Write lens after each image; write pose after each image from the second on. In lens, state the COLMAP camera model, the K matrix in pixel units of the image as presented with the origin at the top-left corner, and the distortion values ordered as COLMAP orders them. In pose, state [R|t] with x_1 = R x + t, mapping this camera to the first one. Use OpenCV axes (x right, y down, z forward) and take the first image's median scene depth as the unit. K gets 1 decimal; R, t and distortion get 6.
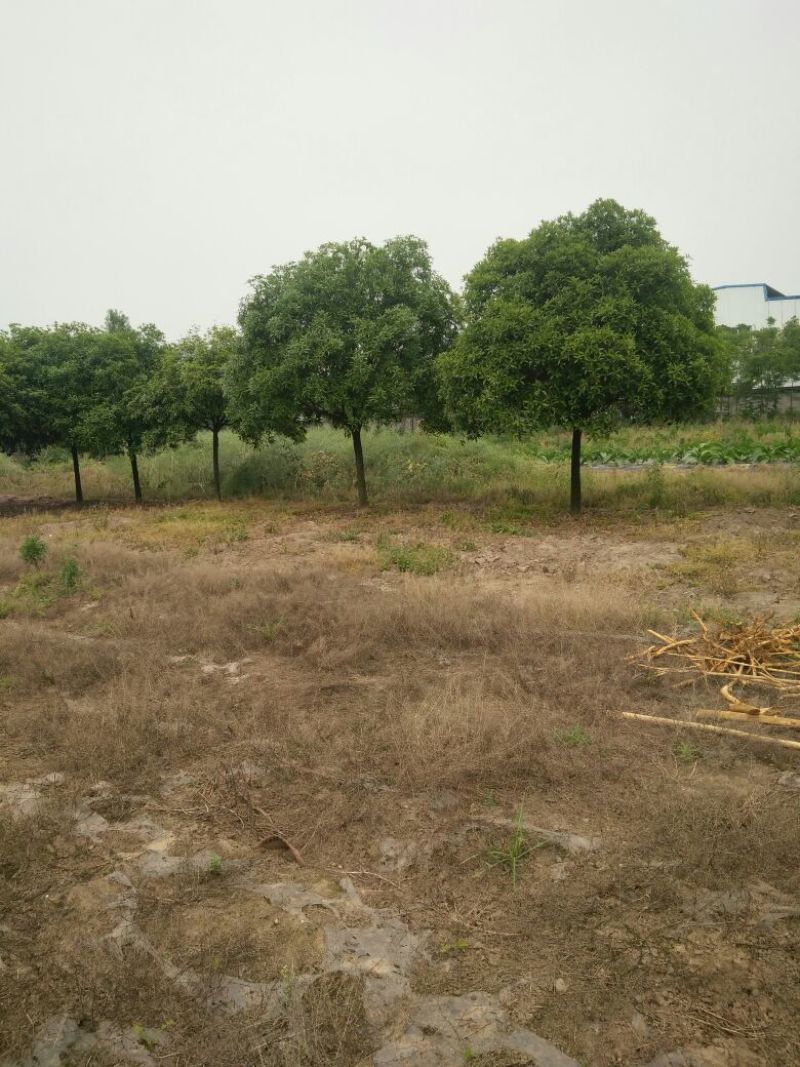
lens RADIAL K [[877.0, 0, 418.9], [0, 877.0, 537.7], [0, 0, 1]] dist [0.017479, 0.004650]
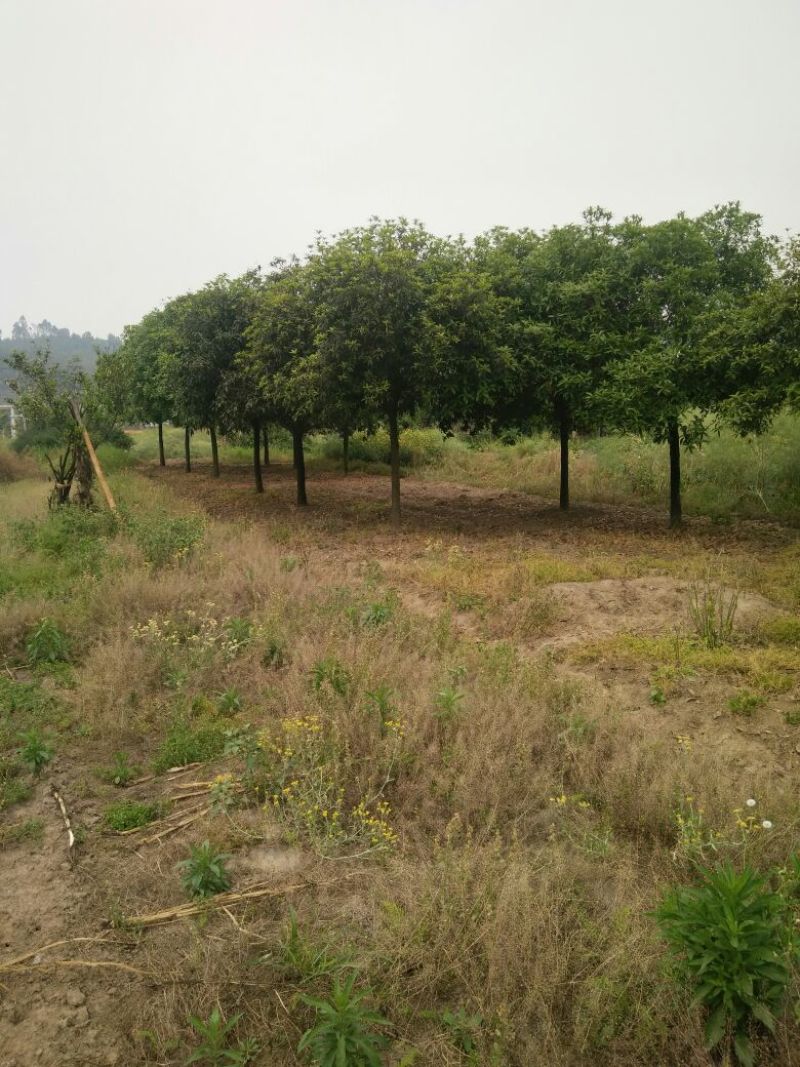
lens RADIAL K [[877.0, 0, 418.9], [0, 877.0, 537.7], [0, 0, 1]] dist [0.017479, 0.004650]
pose [[0.897585, 0.083723, -0.432817, -0.243478], [-0.073090, 0.996475, 0.041179, -0.047214], [0.434739, -0.005327, 0.900541, 0.451721]]
